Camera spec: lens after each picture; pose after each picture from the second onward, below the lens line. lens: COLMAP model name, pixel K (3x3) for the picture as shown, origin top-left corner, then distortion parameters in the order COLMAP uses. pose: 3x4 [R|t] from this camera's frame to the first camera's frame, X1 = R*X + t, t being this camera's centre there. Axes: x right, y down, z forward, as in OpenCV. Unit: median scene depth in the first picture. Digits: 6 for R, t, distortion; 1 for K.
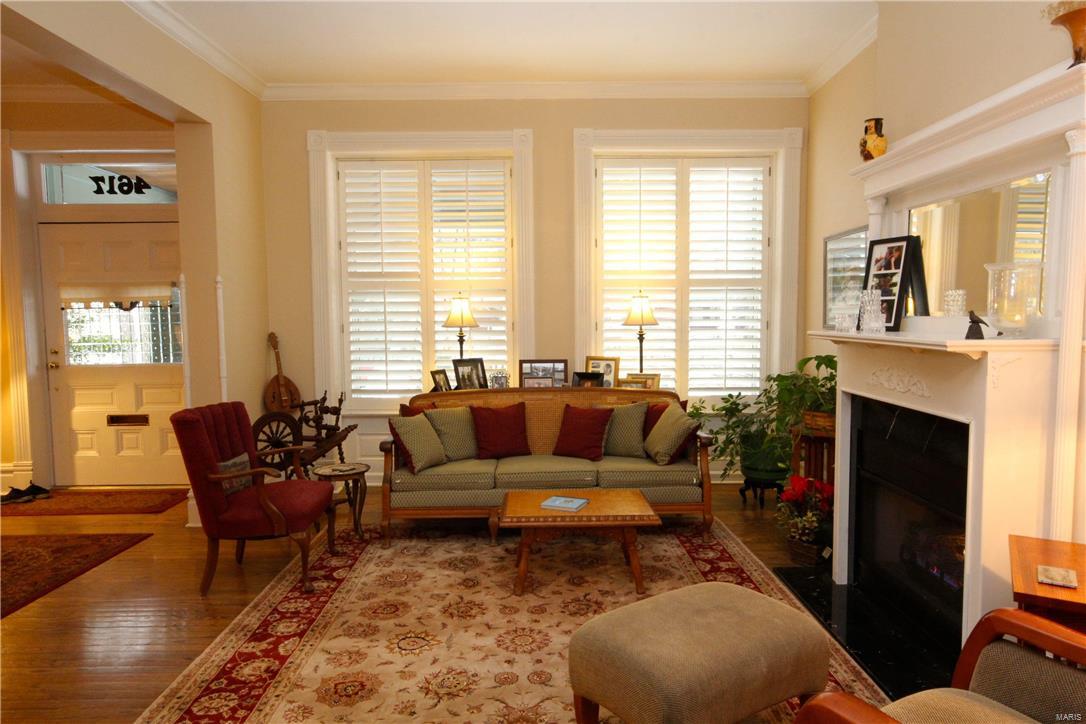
lens RADIAL K [[703.4, 0, 552.2], [0, 703.4, 368.5], [0, 0, 1]] dist [0.001734, 0.024827]
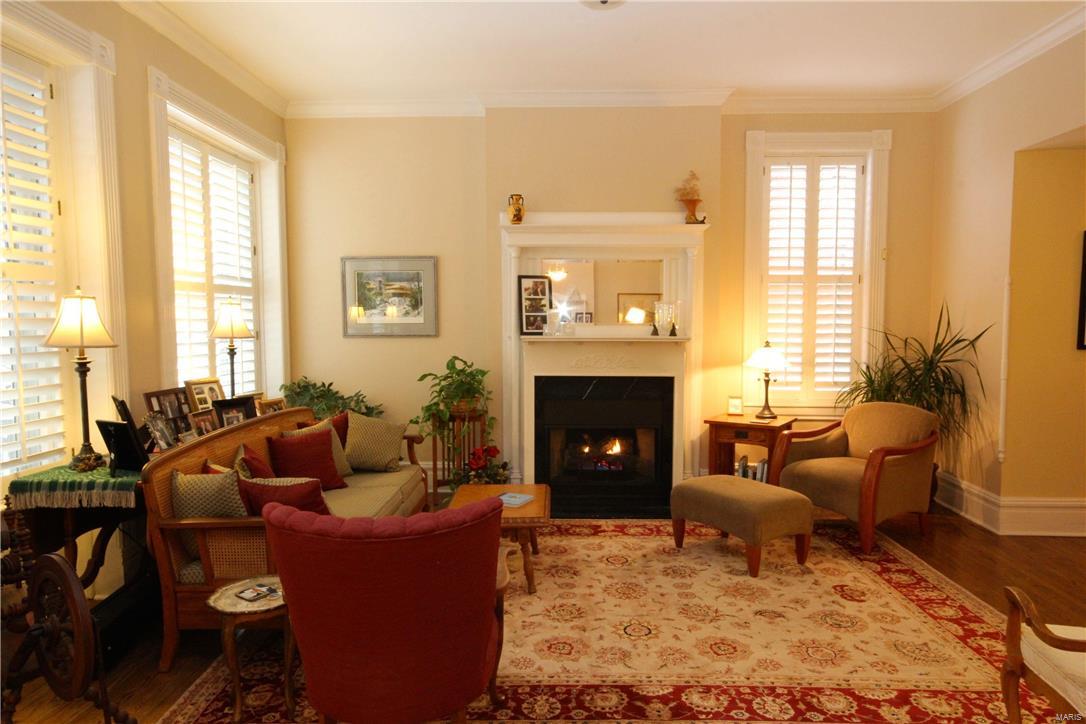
lens RADIAL K [[703.4, 0, 552.2], [0, 703.4, 368.5], [0, 0, 1]] dist [0.001734, 0.024827]
pose [[0.035613, -0.063332, 0.997357, -0.798222], [0.077389, 0.995168, 0.060429, -0.052694], [-0.996365, 0.075032, 0.040342, 0.674103]]
